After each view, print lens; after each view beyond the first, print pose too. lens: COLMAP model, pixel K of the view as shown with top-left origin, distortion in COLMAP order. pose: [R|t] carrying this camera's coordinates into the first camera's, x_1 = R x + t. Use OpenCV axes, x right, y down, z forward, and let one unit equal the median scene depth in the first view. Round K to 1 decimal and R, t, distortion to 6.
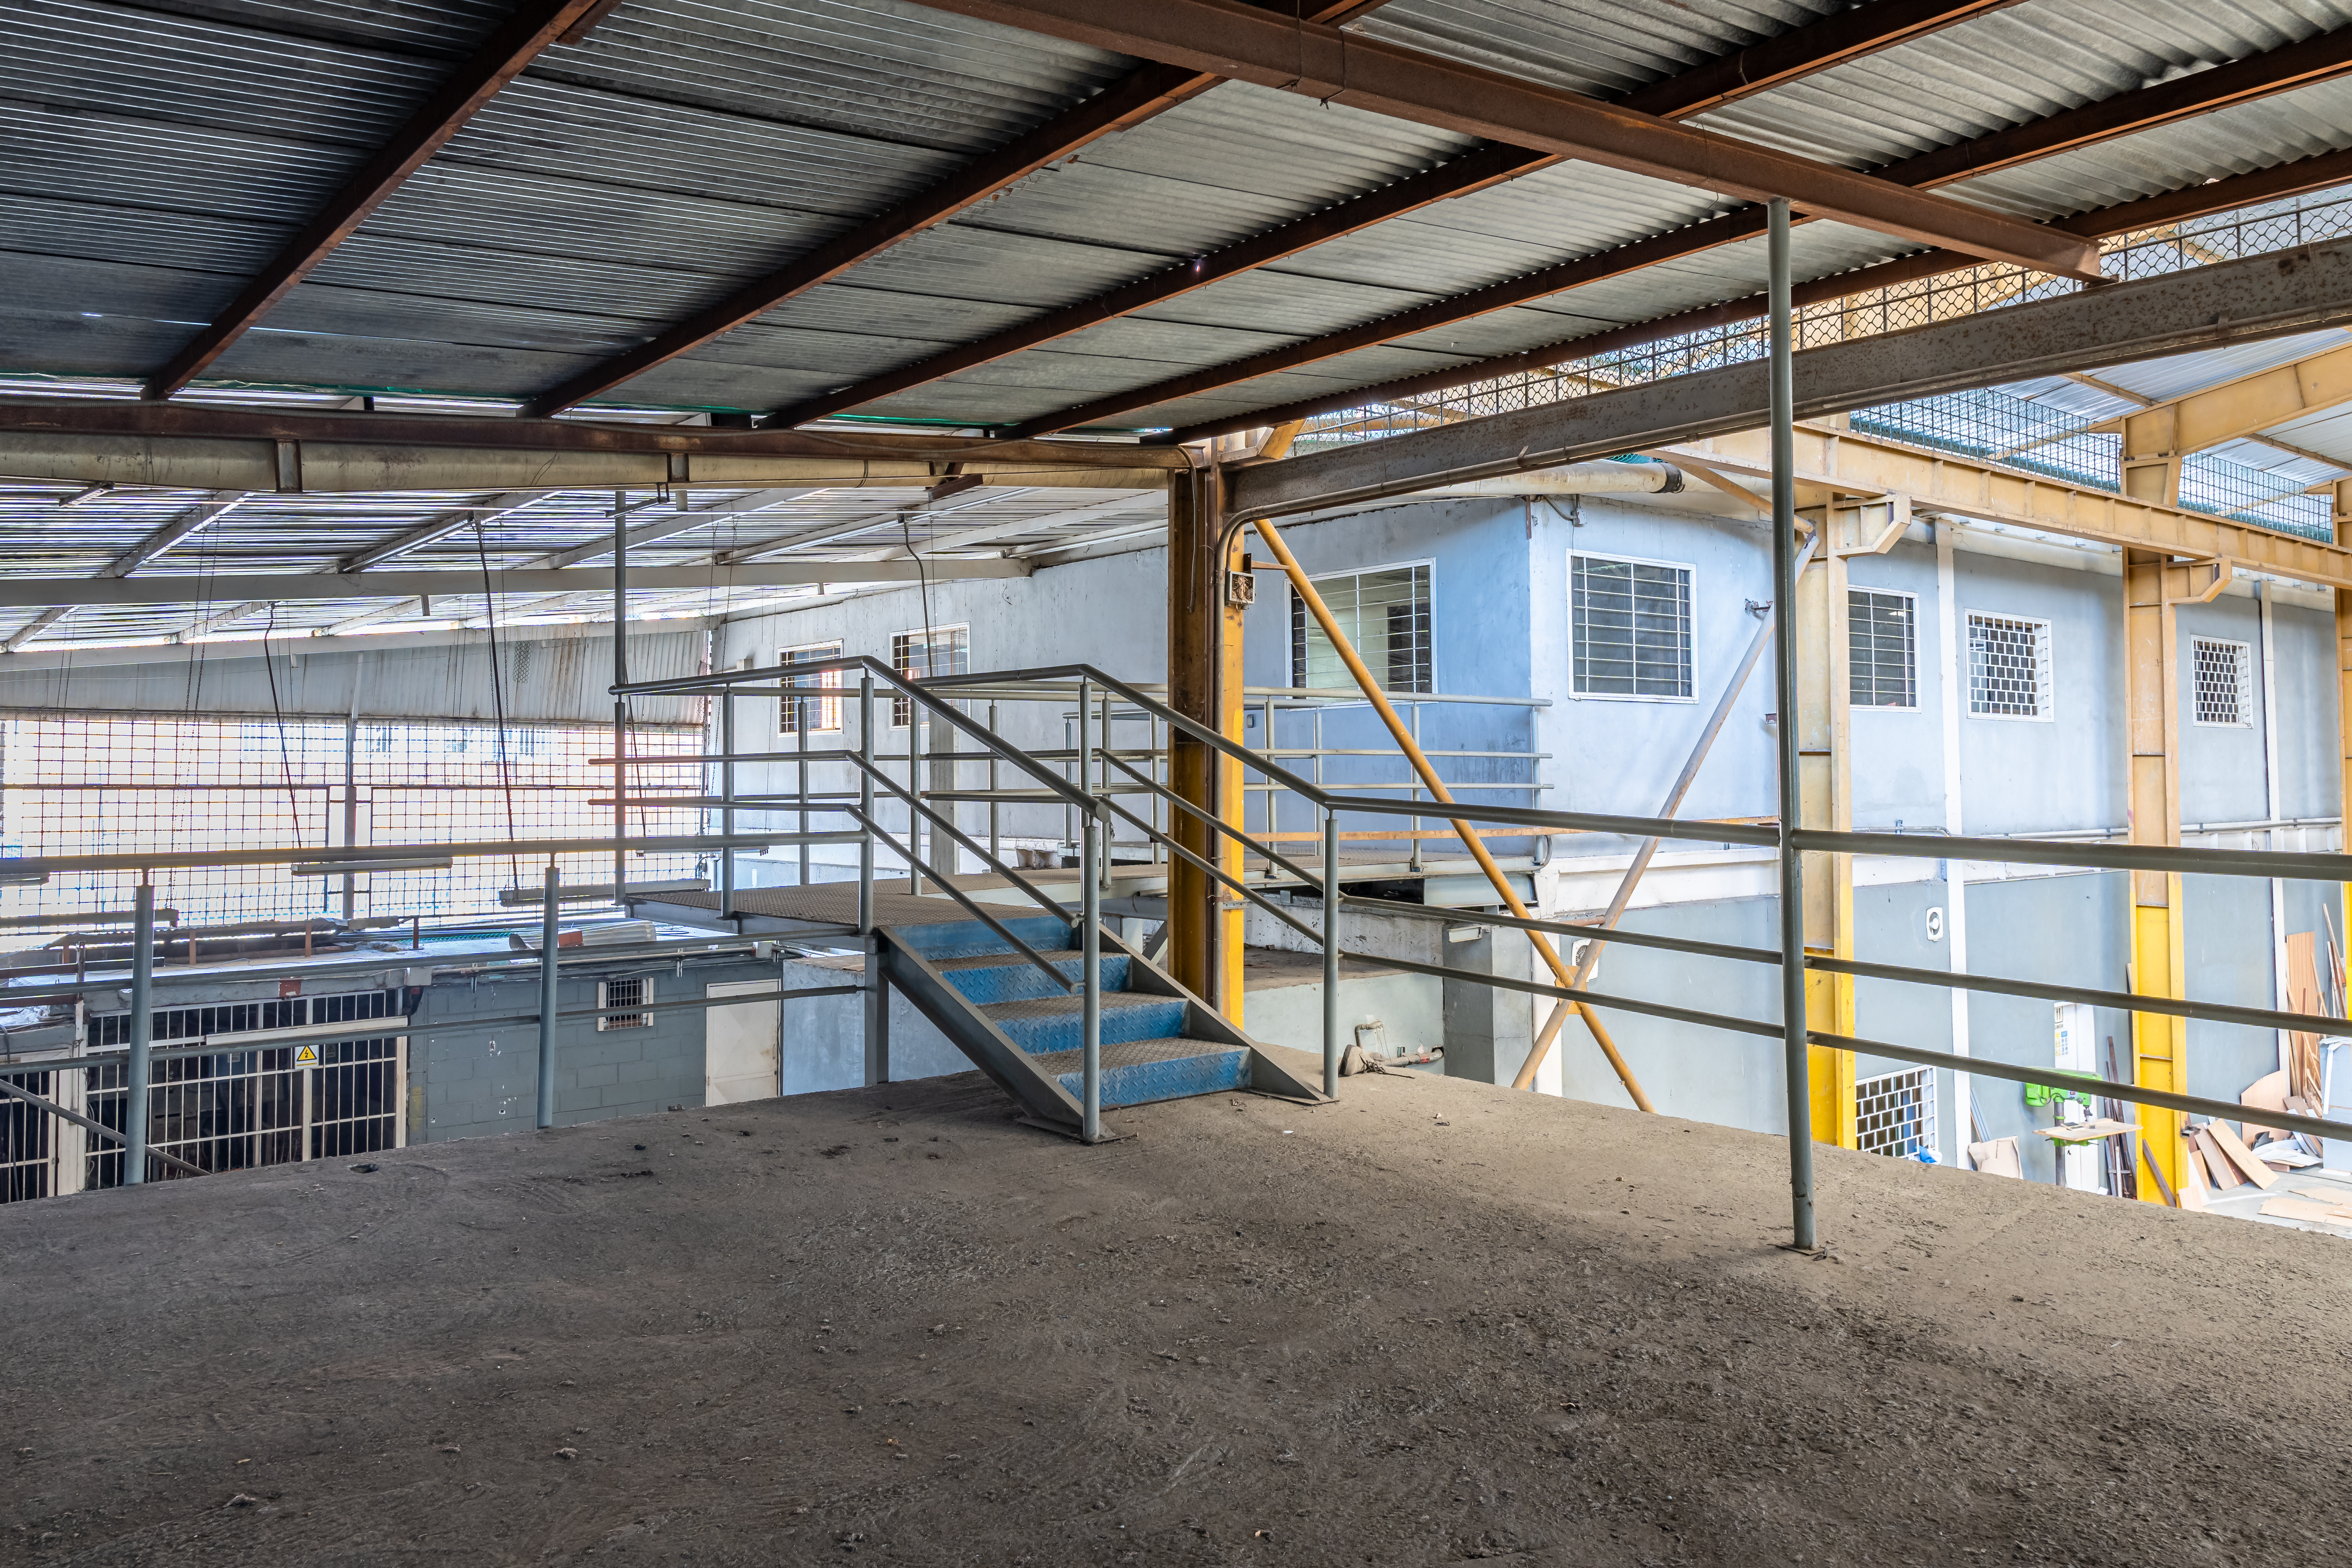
lens RADIAL K [[1696.7, 0, 1174.8], [0, 1696.7, 704.1], [0, 0, 1]] dist [-0.000976, -0.004303]
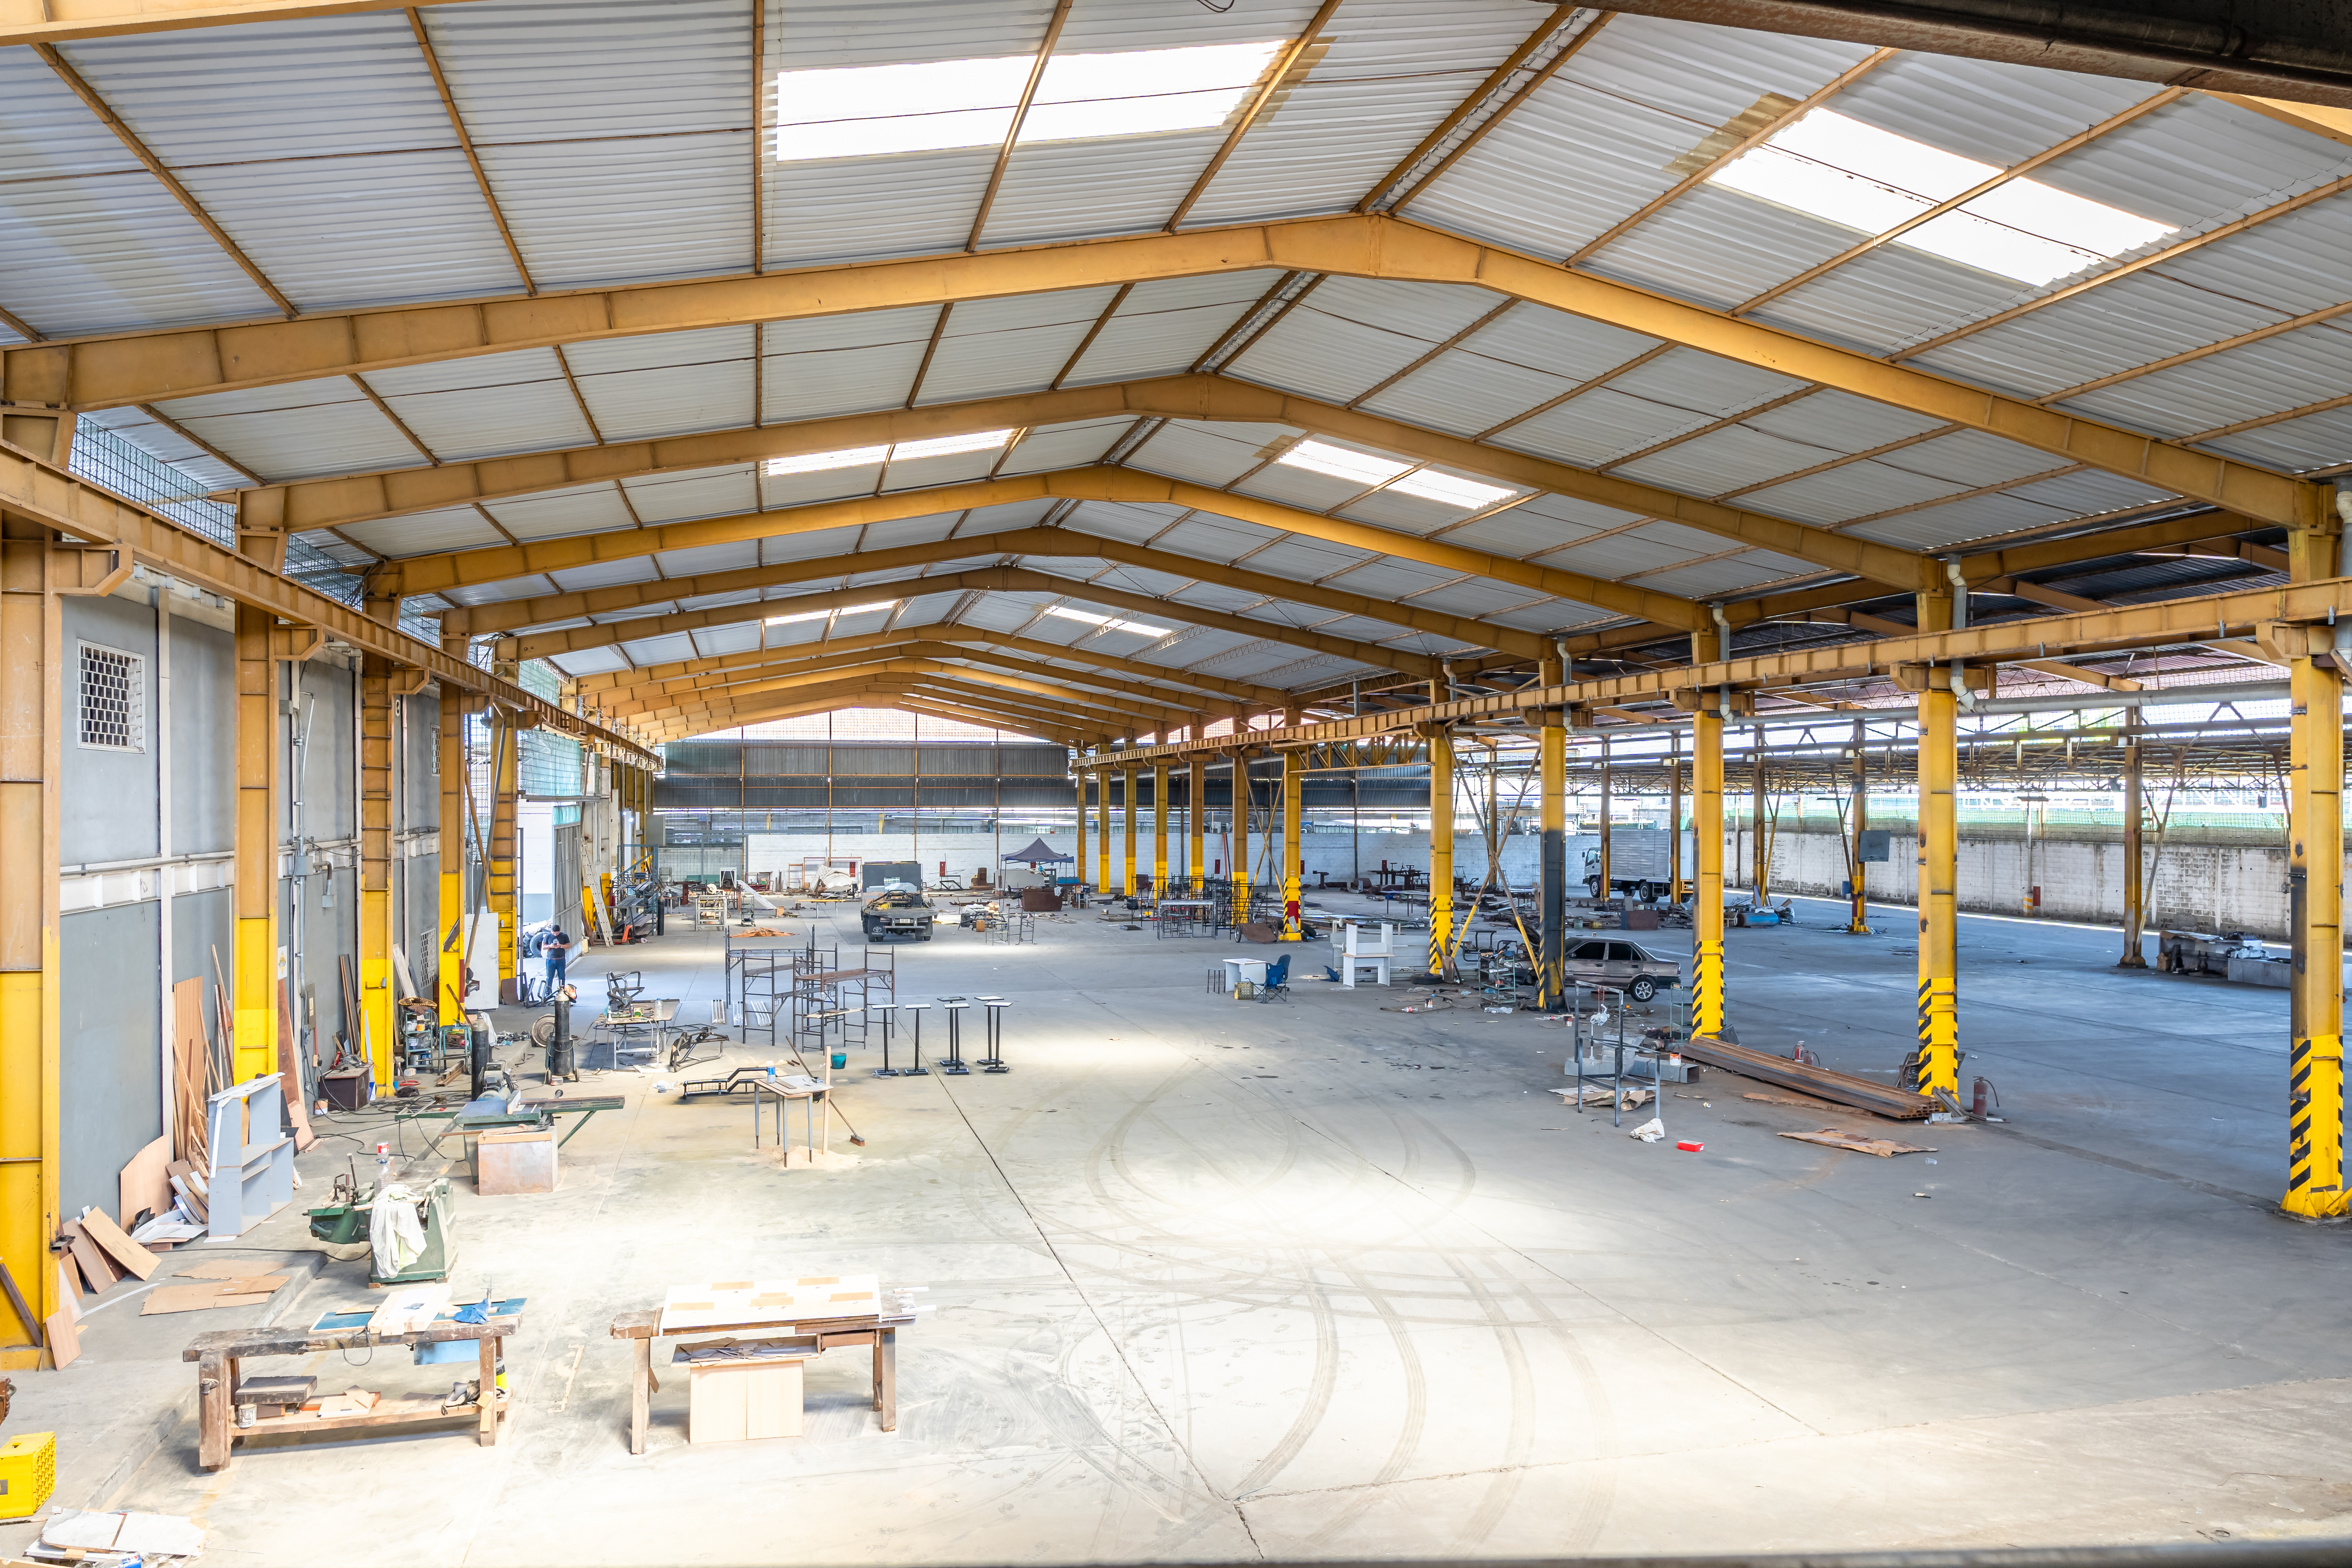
lens RADIAL K [[1655.1, 0, 1176.0], [0, 1655.1, 784.0], [0, 0, 1]] dist [-0.004201, -0.004004]
pose [[0.421551, 0.009383, 0.906756, 0.086872], [-0.034643, 0.999383, 0.005763, 0.006764], [-0.906143, -0.033842, 0.421616, 0.157545]]
